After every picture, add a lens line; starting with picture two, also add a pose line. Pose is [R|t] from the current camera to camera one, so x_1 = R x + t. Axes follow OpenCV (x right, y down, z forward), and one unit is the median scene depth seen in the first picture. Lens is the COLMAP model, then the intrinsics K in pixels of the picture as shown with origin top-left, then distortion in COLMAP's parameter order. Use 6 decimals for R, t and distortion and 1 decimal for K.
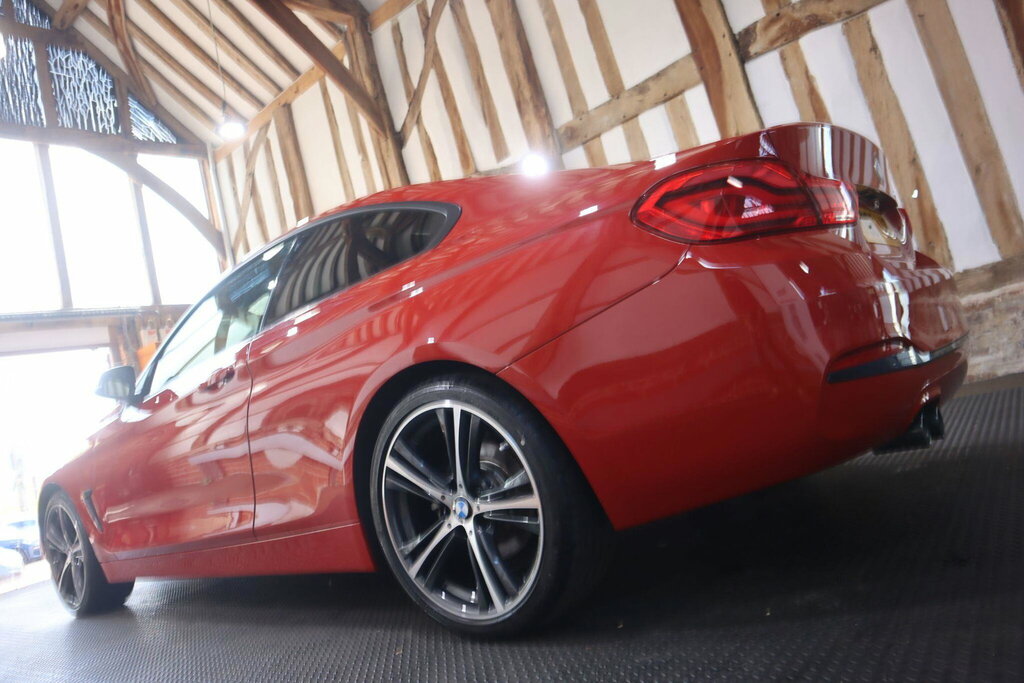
lens RADIAL K [[707.5, 0, 516.7], [0, 707.5, 342.8], [0, 0, 1]] dist [-0.111408, 0.064221]
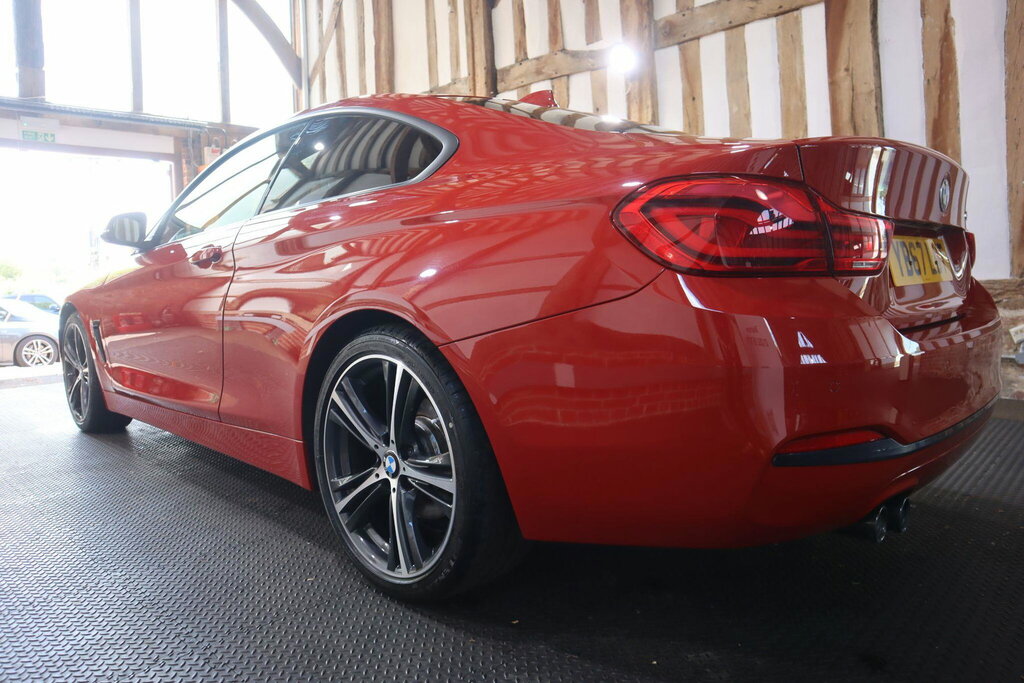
lens RADIAL K [[707.5, 0, 516.7], [0, 707.5, 342.8], [0, 0, 1]] dist [-0.111408, 0.064221]
pose [[0.973878, 0.216780, -0.067590, 0.048189], [-0.200416, 0.960524, 0.192942, -0.058529], [0.106748, -0.174356, 0.978879, 0.039149]]
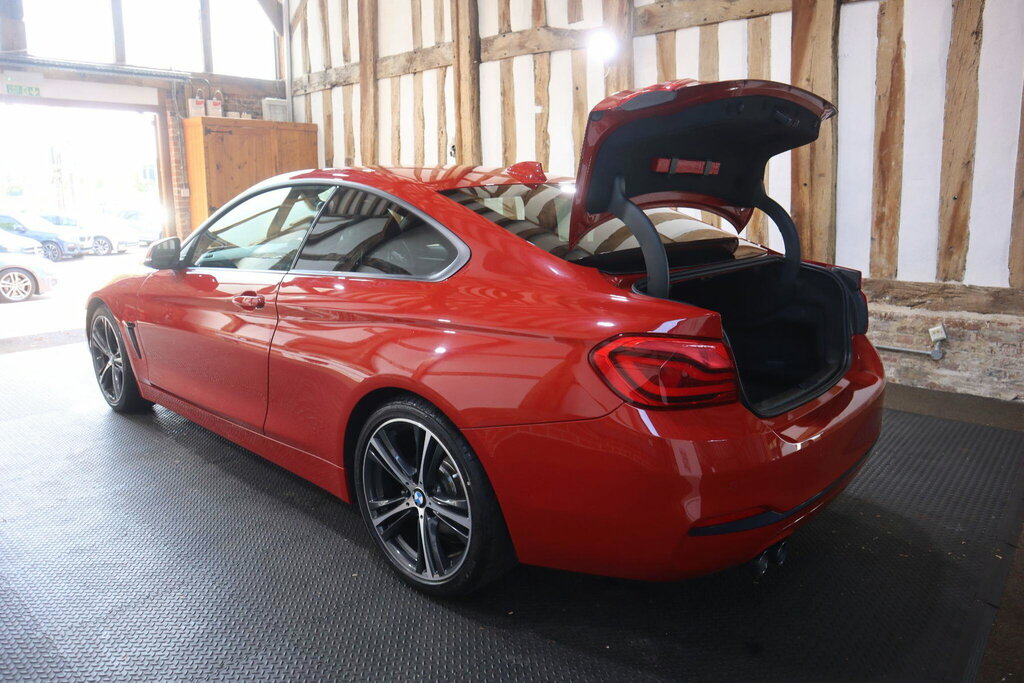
lens RADIAL K [[707.5, 0, 516.7], [0, 707.5, 342.8], [0, 0, 1]] dist [-0.111408, 0.064221]
pose [[0.971550, 0.236834, -0.000666, 0.012530], [-0.226195, 0.928733, 0.293752, -0.181499], [0.070189, -0.285244, 0.955881, -0.060500]]
